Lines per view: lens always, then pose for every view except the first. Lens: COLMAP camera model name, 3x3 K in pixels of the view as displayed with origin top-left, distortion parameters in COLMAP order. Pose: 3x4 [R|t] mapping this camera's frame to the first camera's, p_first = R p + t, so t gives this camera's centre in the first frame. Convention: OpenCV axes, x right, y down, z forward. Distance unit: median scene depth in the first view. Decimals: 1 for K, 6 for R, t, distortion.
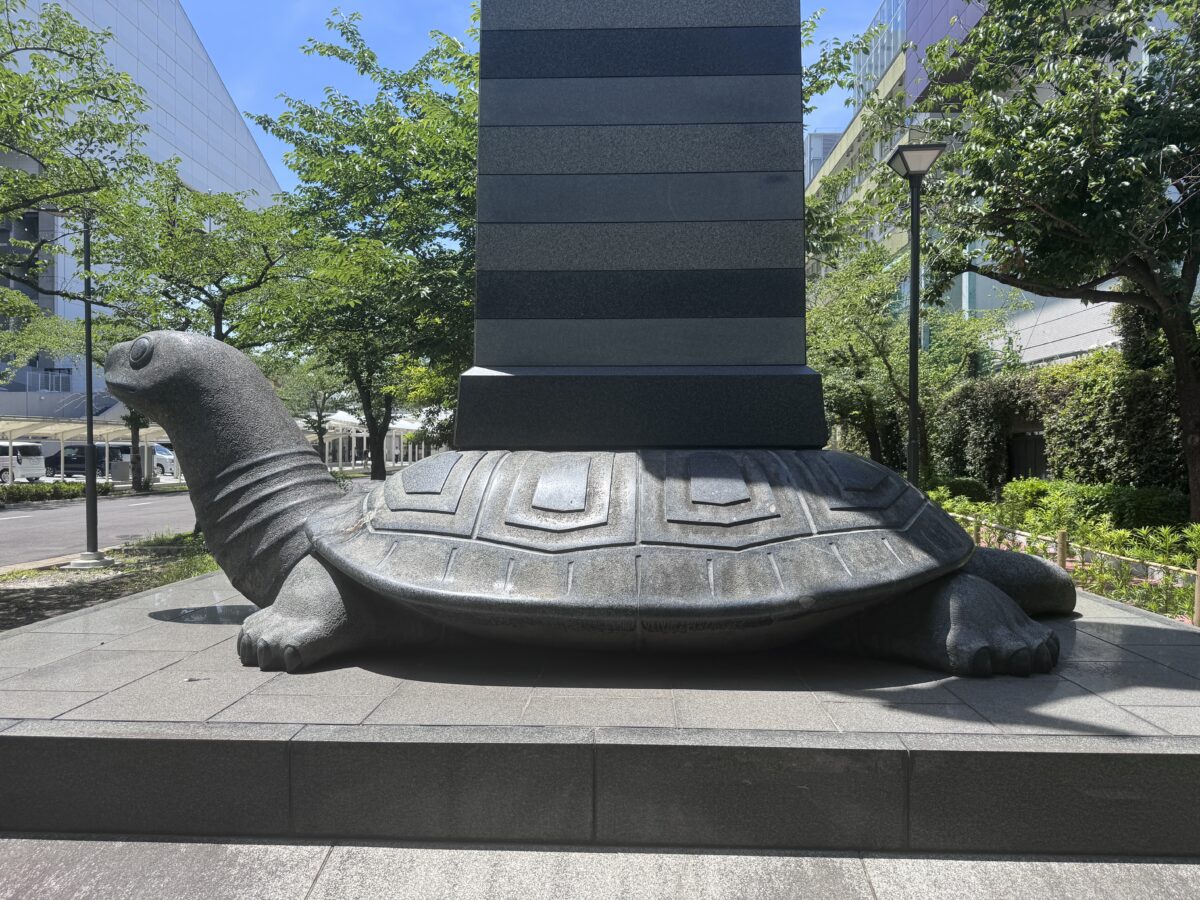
lens RADIAL K [[847.2, 0, 592.6], [0, 847.2, 447.3], [0, 0, 1]] dist [0.127863, -0.178465]
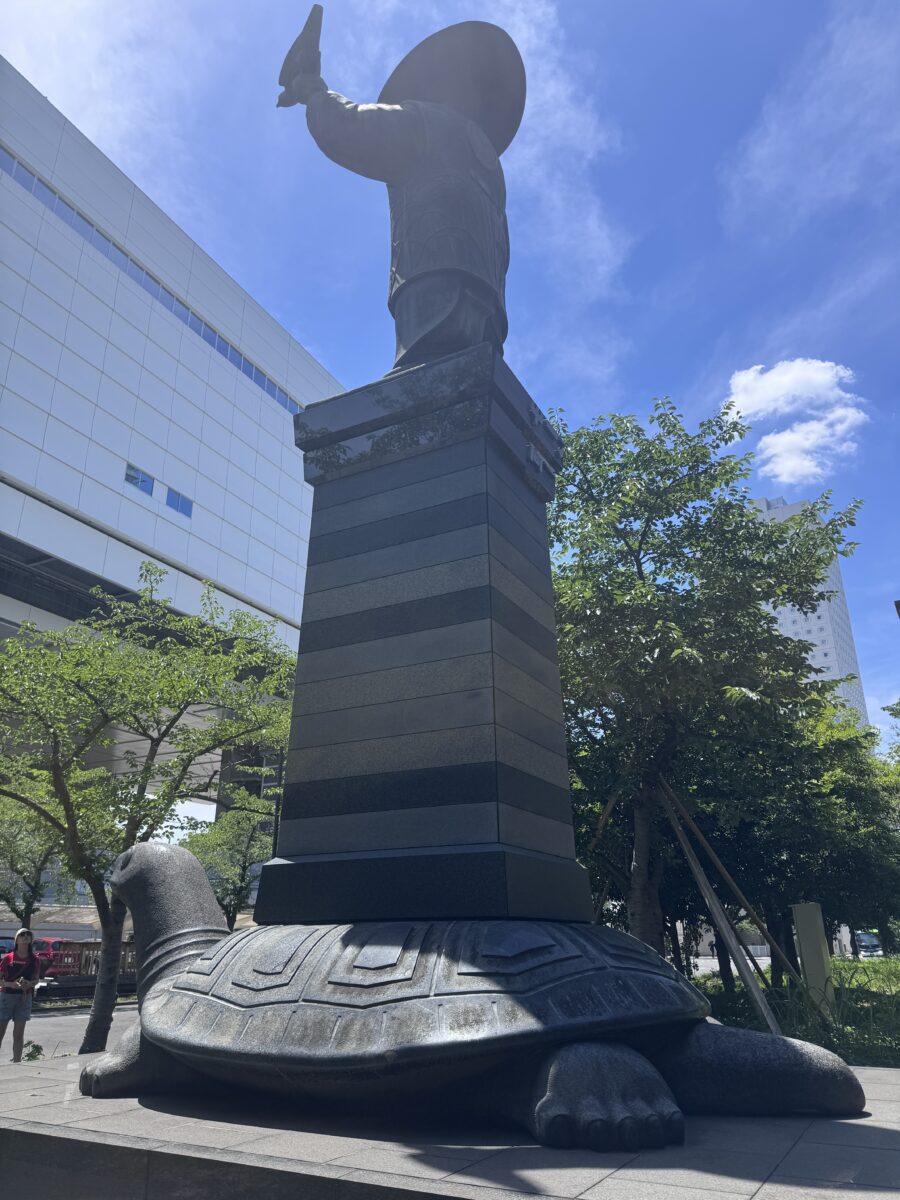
lens RADIAL K [[833.8, 0, 426.1], [0, 833.8, 600.2], [0, 0, 1]] dist [-0.001307, -0.006844]
pose [[0.892363, -0.175059, -0.415985, 0.781904], [0.005395, 0.925781, -0.378022, 0.029513], [0.451287, 0.335089, 0.827077, -0.122310]]
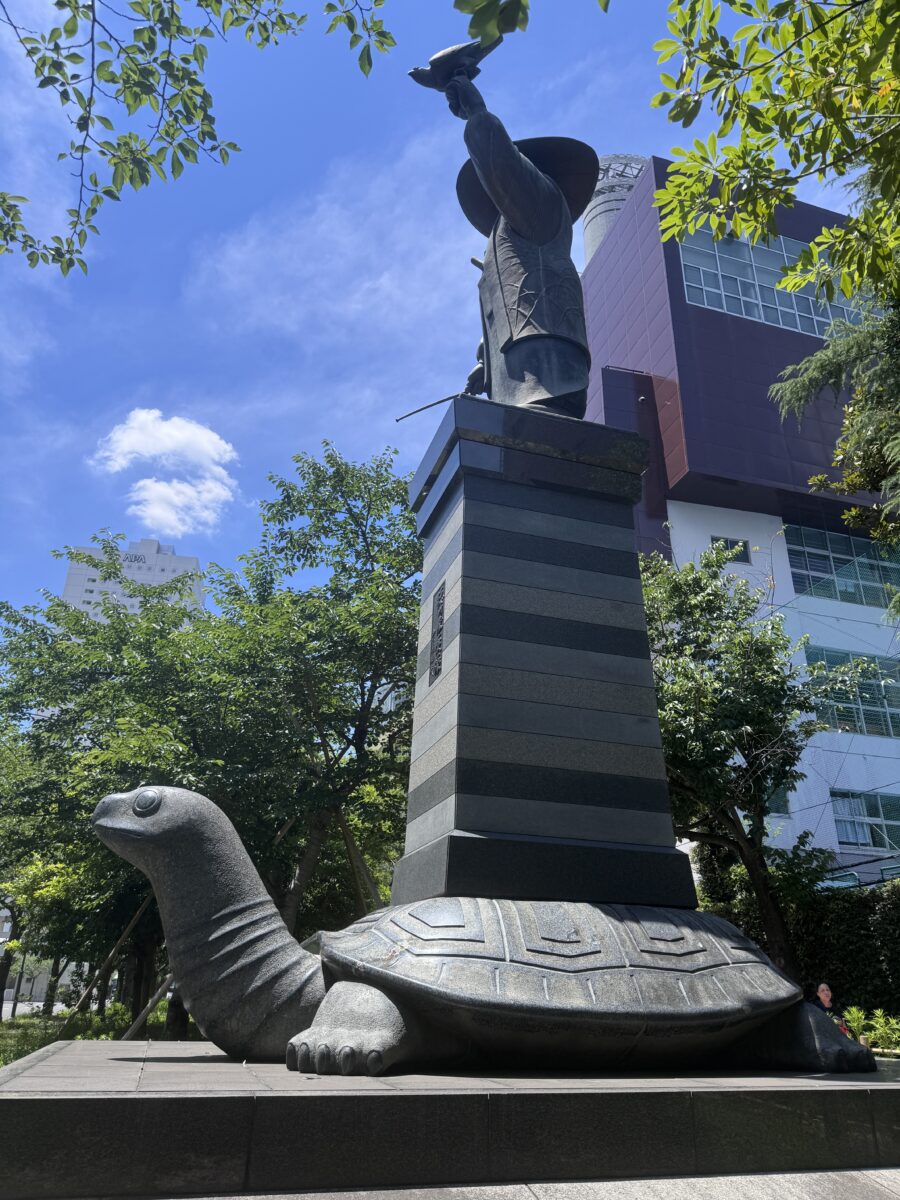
lens RADIAL K [[844.3, 0, 453.1], [0, 844.3, 580.0], [0, 0, 1]] dist [0.002140, -0.002876]
pose [[0.942903, 0.162183, 0.290914, -0.666825], [-0.019254, 0.898518, -0.438514, 0.146246], [-0.332511, 0.407875, 0.850338, -0.303549]]
